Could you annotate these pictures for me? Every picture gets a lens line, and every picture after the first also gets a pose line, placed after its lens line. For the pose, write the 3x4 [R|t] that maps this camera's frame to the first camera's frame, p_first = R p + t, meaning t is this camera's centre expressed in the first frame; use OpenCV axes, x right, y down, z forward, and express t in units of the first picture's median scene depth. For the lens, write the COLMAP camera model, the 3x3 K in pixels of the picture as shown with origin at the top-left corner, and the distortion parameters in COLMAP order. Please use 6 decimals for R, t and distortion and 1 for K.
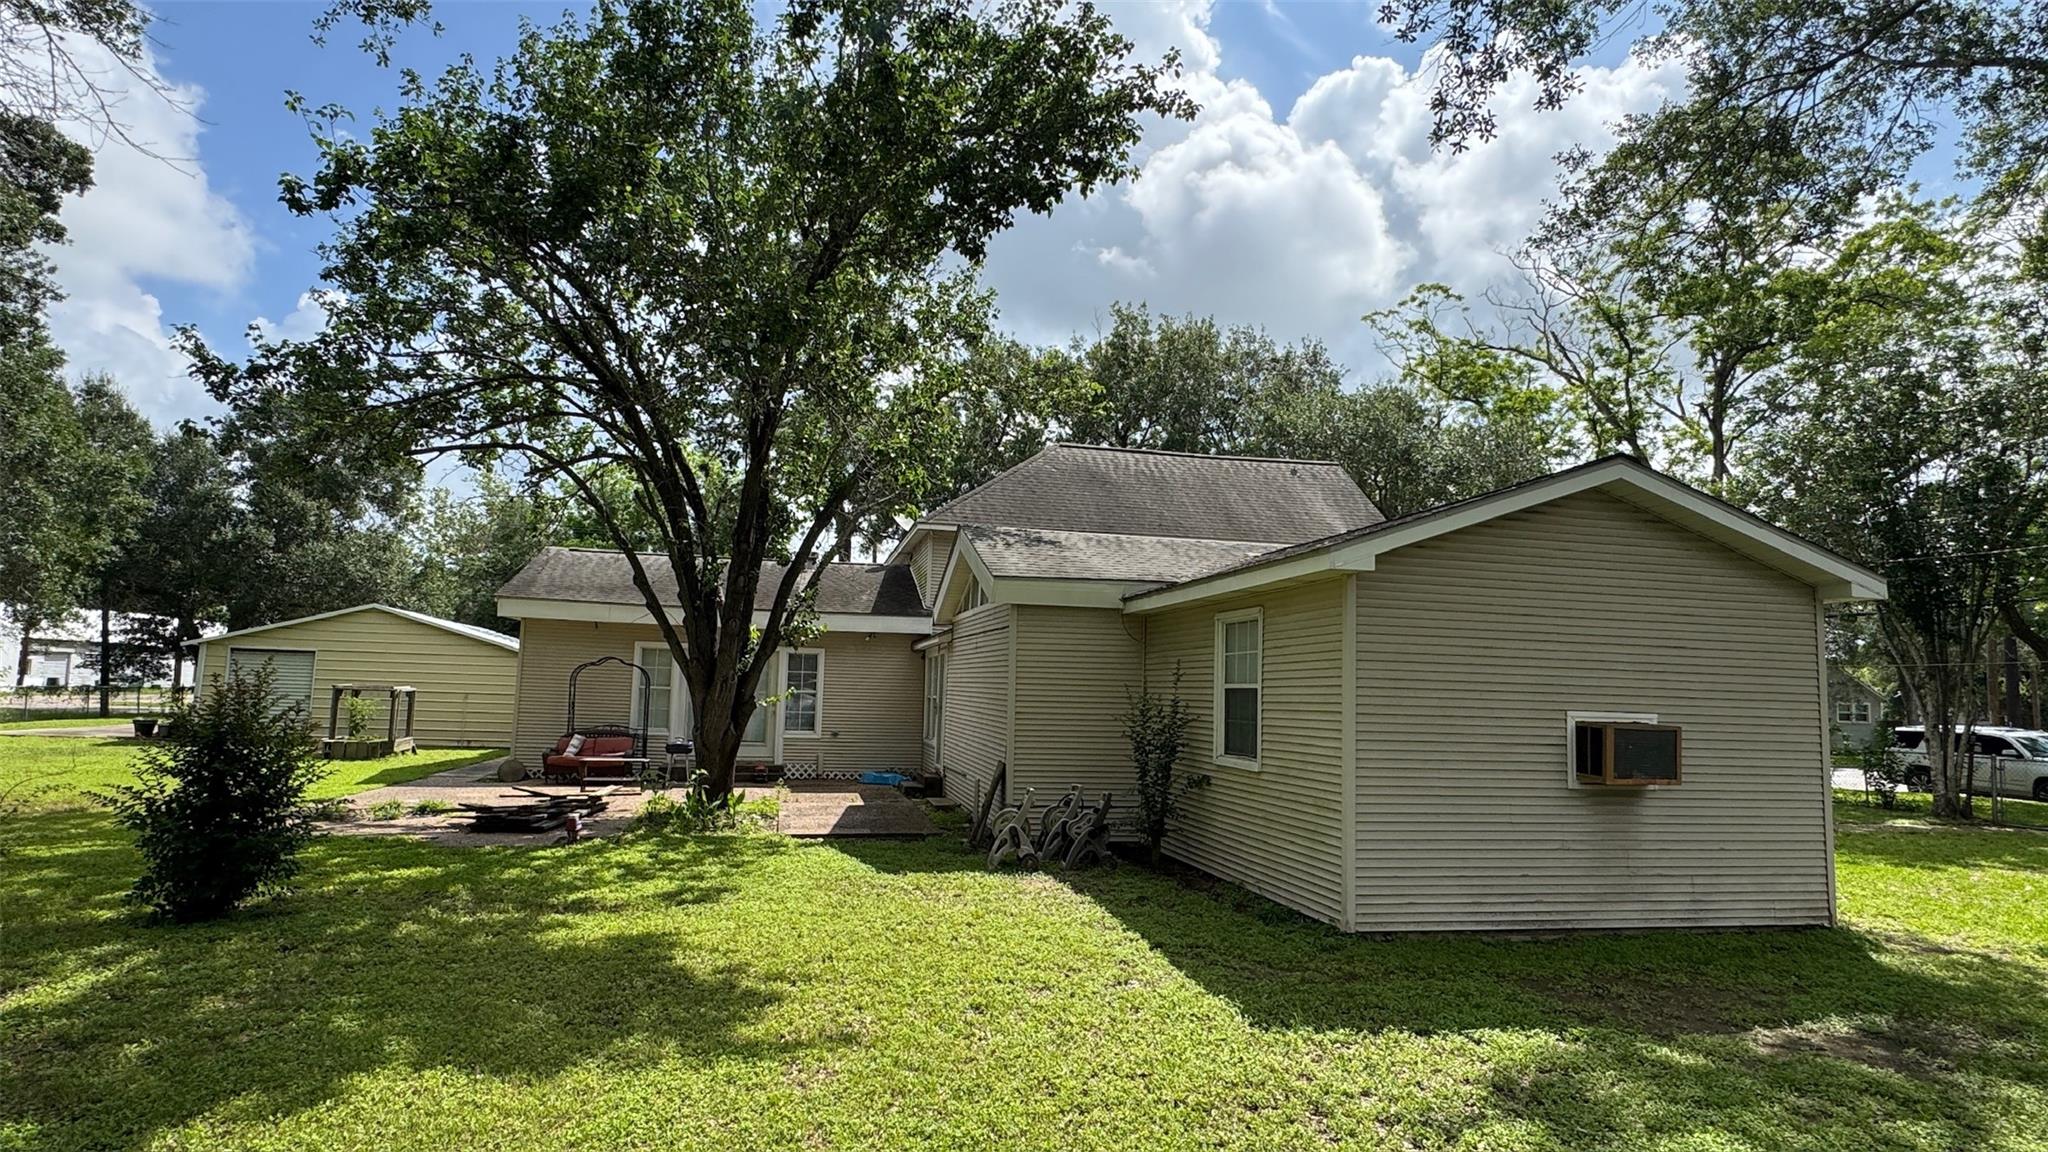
lens RADIAL K [[1092.2, 0, 1018.2], [0, 1092.2, 579.6], [0, 0, 1]] dist [-0.005574, -0.001378]
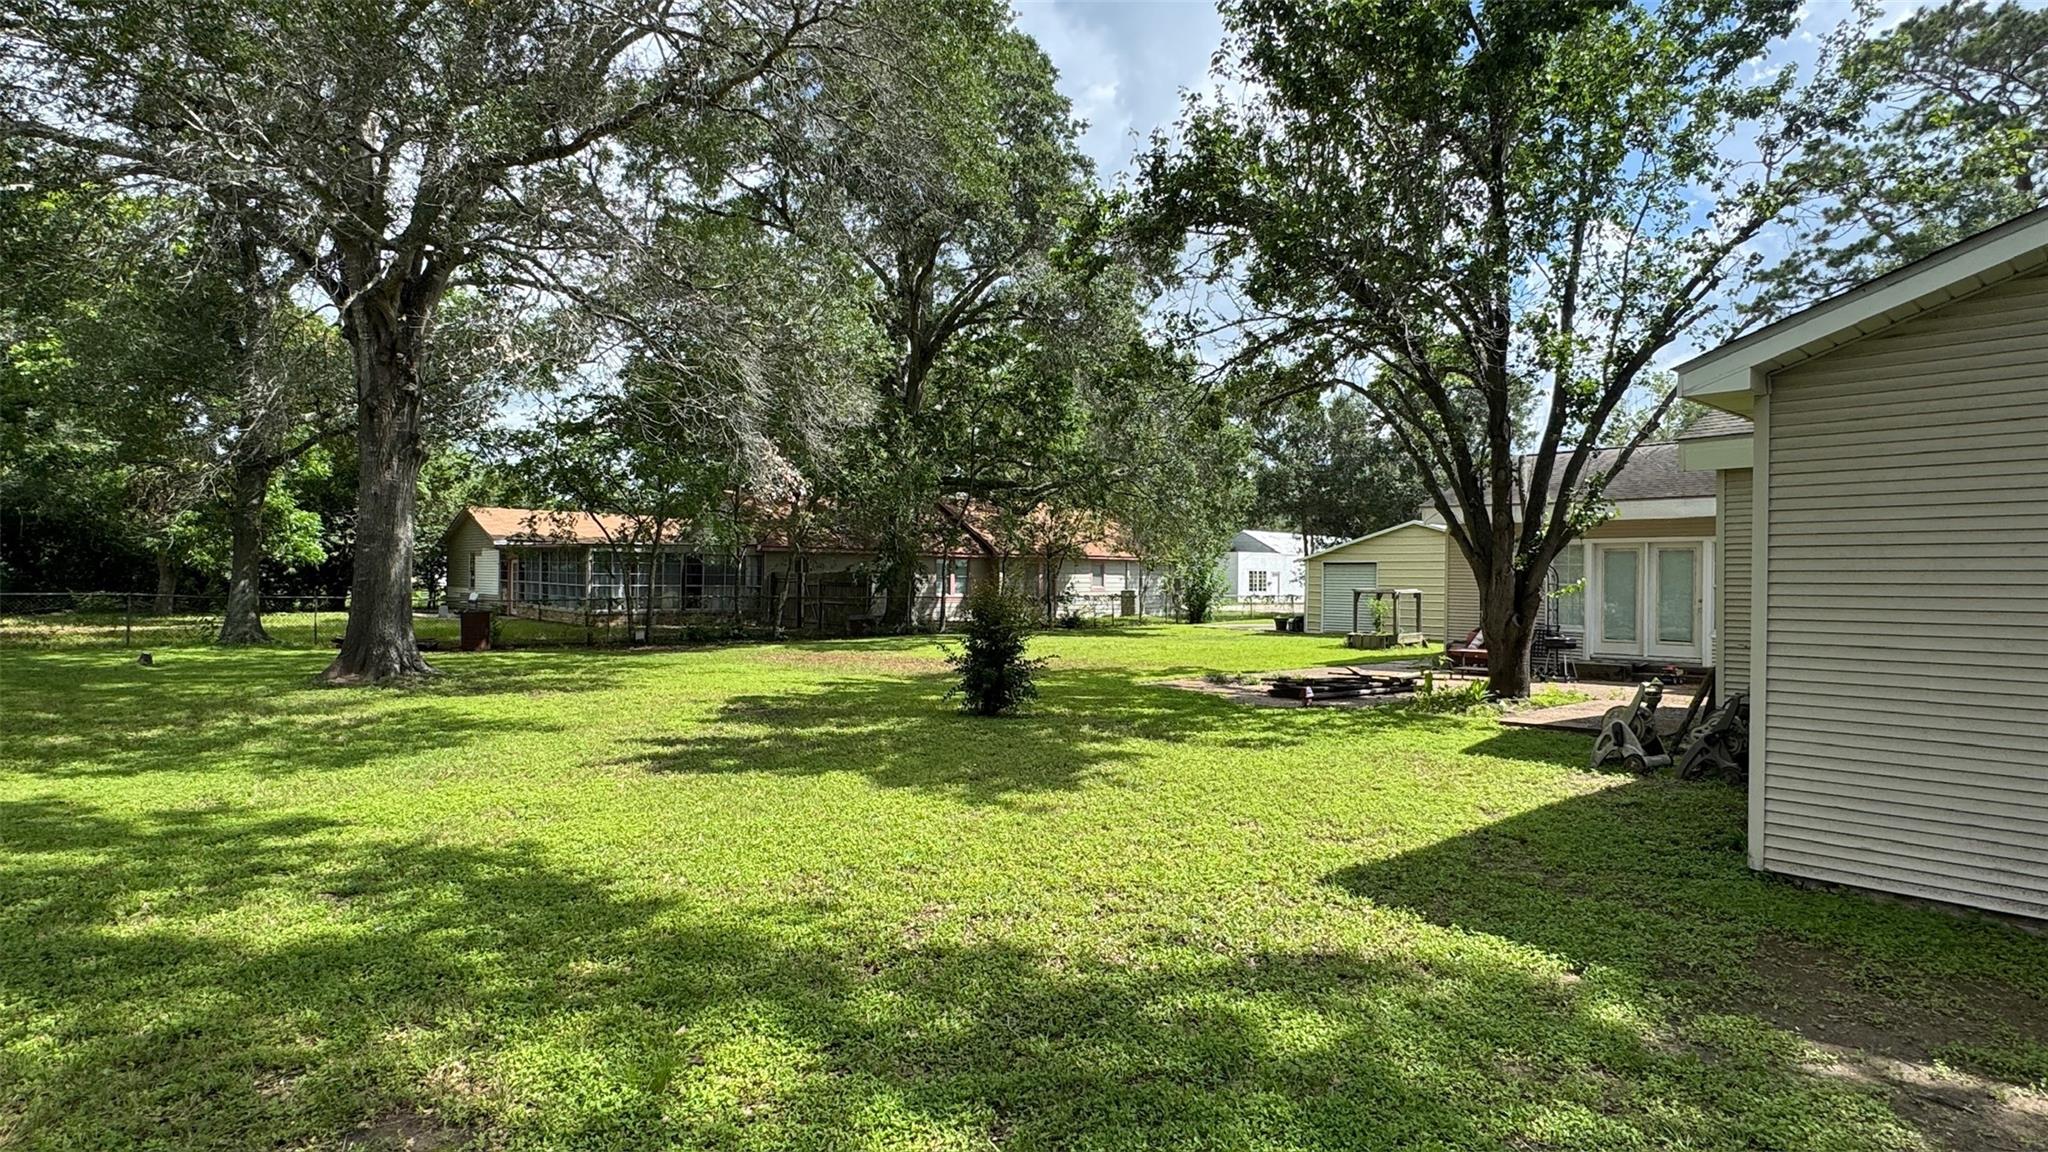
lens RADIAL K [[1092.2, 0, 1019.4], [0, 1092.2, 578.5], [0, 0, 1]] dist [-0.005574, -0.001378]
pose [[0.479478, -0.027691, -0.877117, 0.401071], [0.098539, 0.994880, 0.022458, 0.028895], [0.872004, -0.097198, 0.479752, 0.111123]]
